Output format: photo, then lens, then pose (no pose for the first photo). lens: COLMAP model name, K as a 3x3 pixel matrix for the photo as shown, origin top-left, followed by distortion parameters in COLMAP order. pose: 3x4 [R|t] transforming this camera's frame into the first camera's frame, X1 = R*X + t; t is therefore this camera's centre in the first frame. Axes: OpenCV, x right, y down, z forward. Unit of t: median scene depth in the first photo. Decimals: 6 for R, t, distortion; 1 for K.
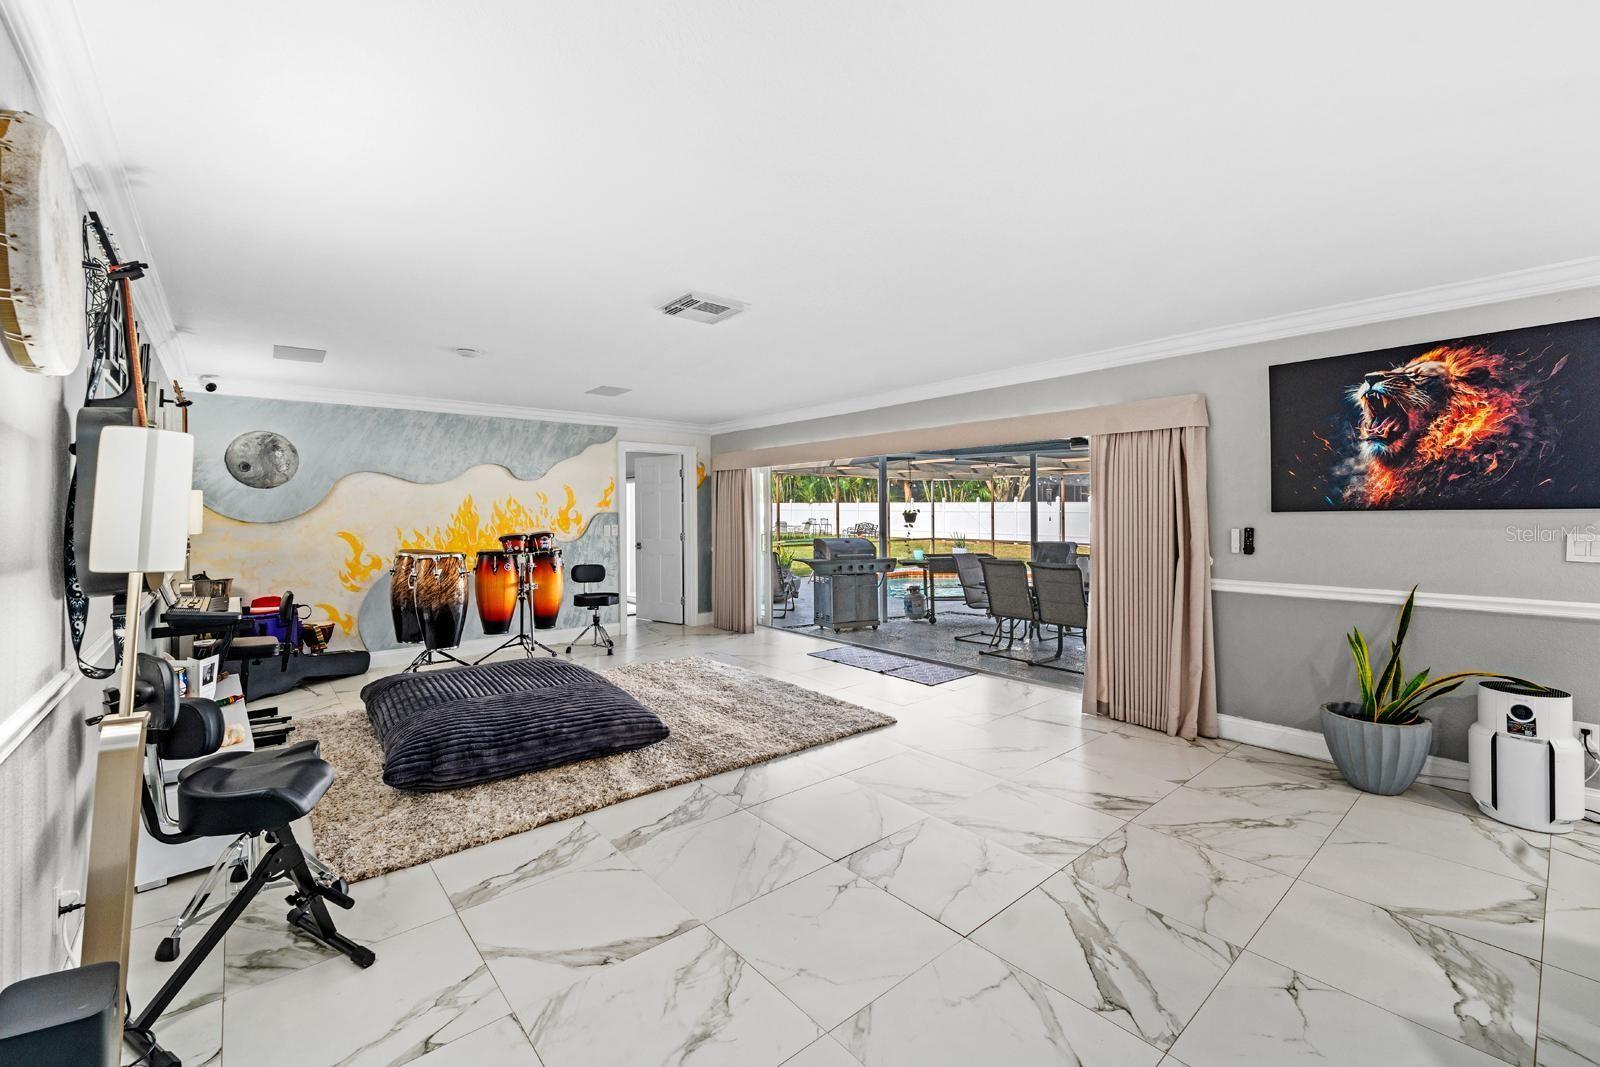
lens RADIAL K [[657.5, 0, 797.3], [0, 657.5, 510.8], [0, 0, 1]] dist [-0.001206, -0.000566]
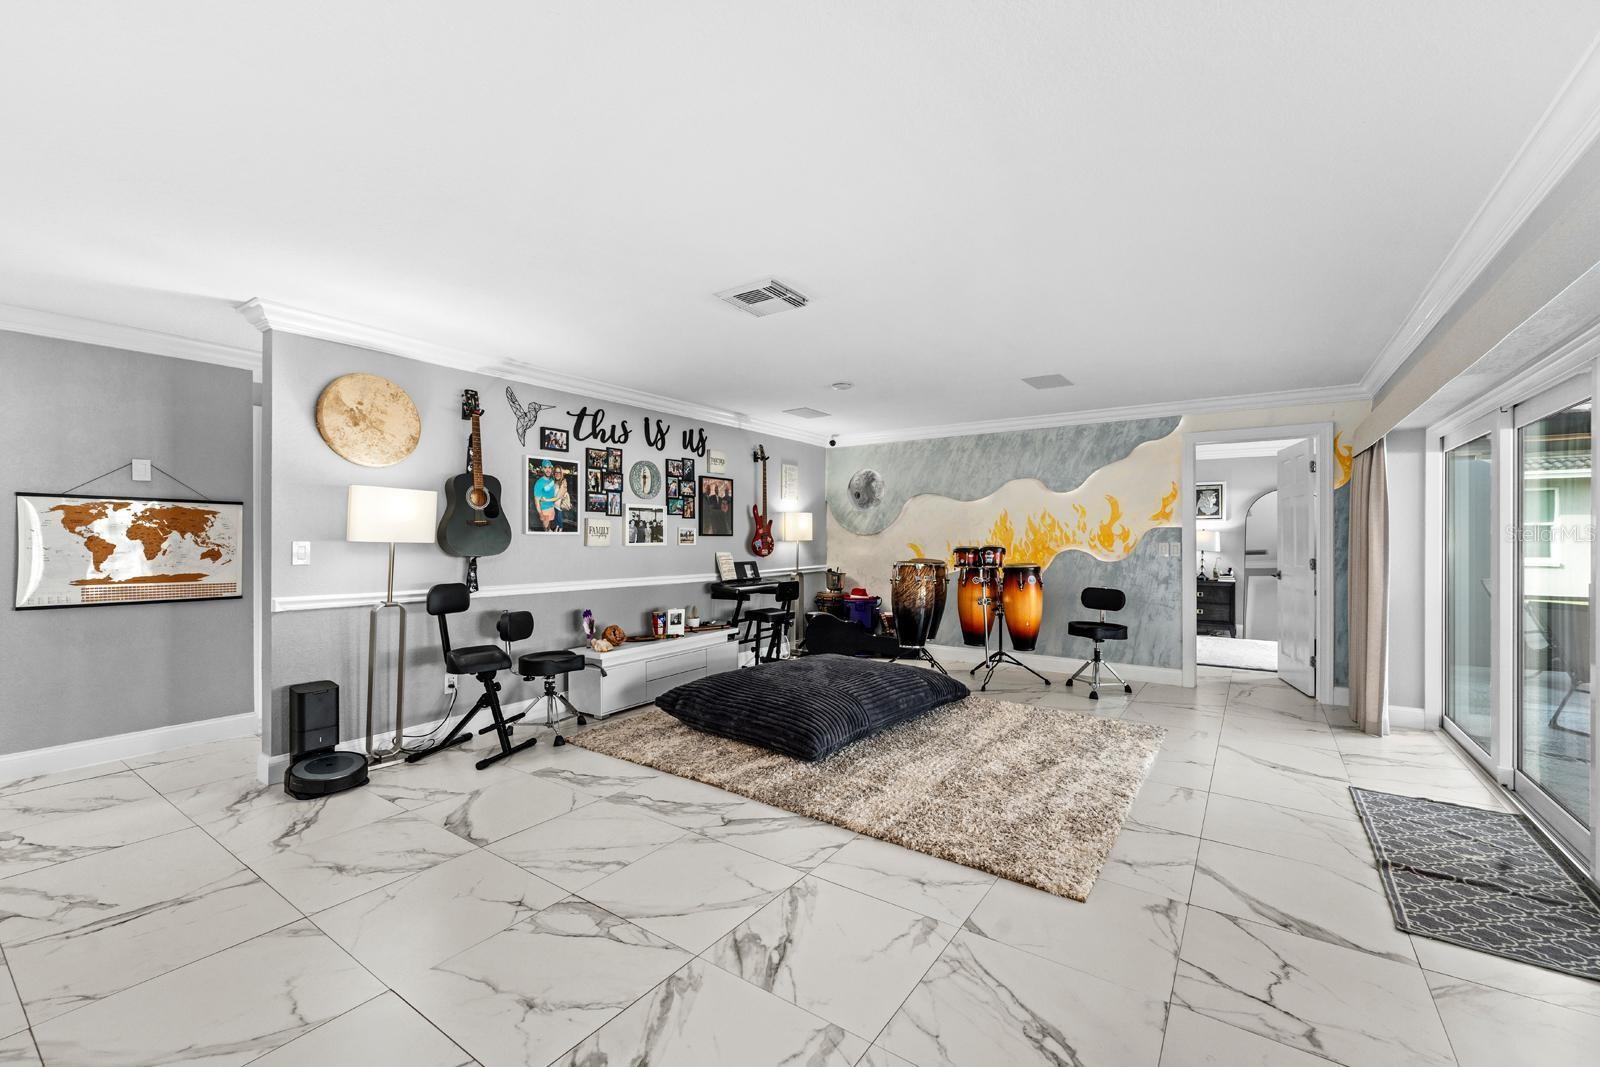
lens RADIAL K [[657.5, 0, 801.2], [0, 657.5, 536.2], [0, 0, 1]] dist [-0.001206, -0.000566]
pose [[0.262335, 0.003499, -0.964970, 0.797220], [-0.001450, 0.999994, 0.003232, 0.026489], [0.964976, 0.000551, 0.262339, 0.832647]]
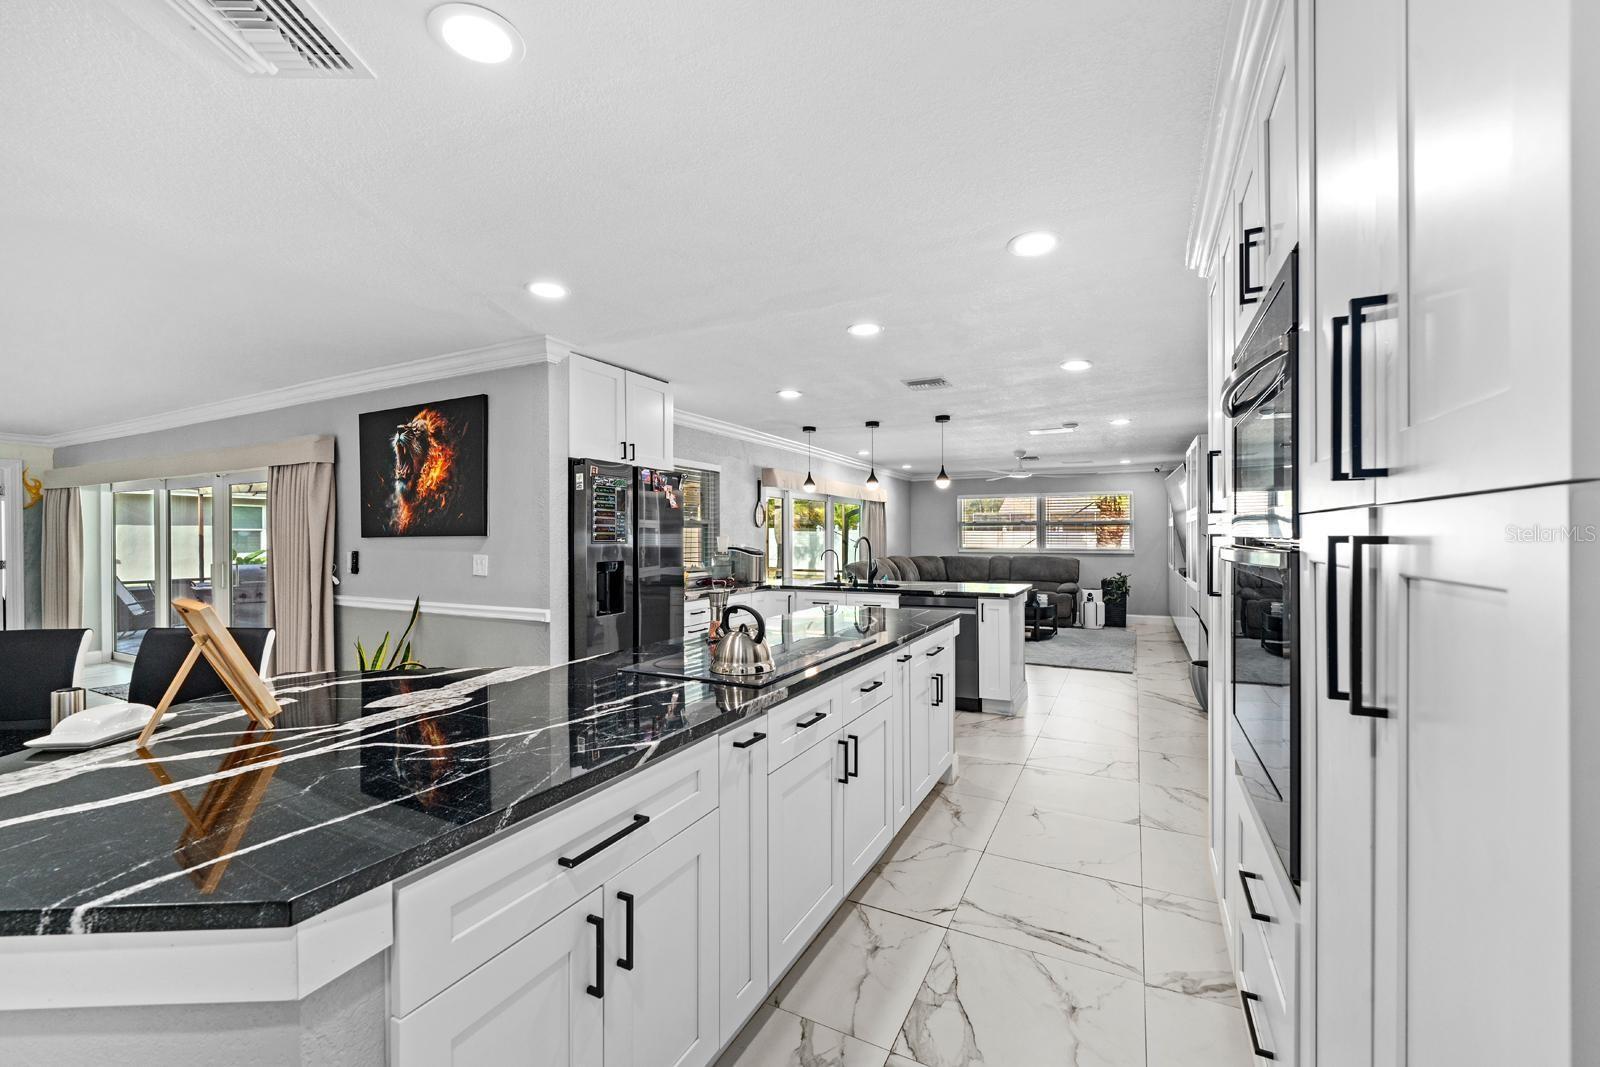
lens RADIAL K [[657.5, 0, 801.1], [0, 657.5, 541.1], [0, 0, 1]] dist [-0.001206, -0.000566]
pose [[0.925960, -0.001615, 0.377619, 1.157126], [-0.002607, 0.999940, 0.010669, -0.007398], [-0.377613, -0.010863, 0.925900, -0.455430]]
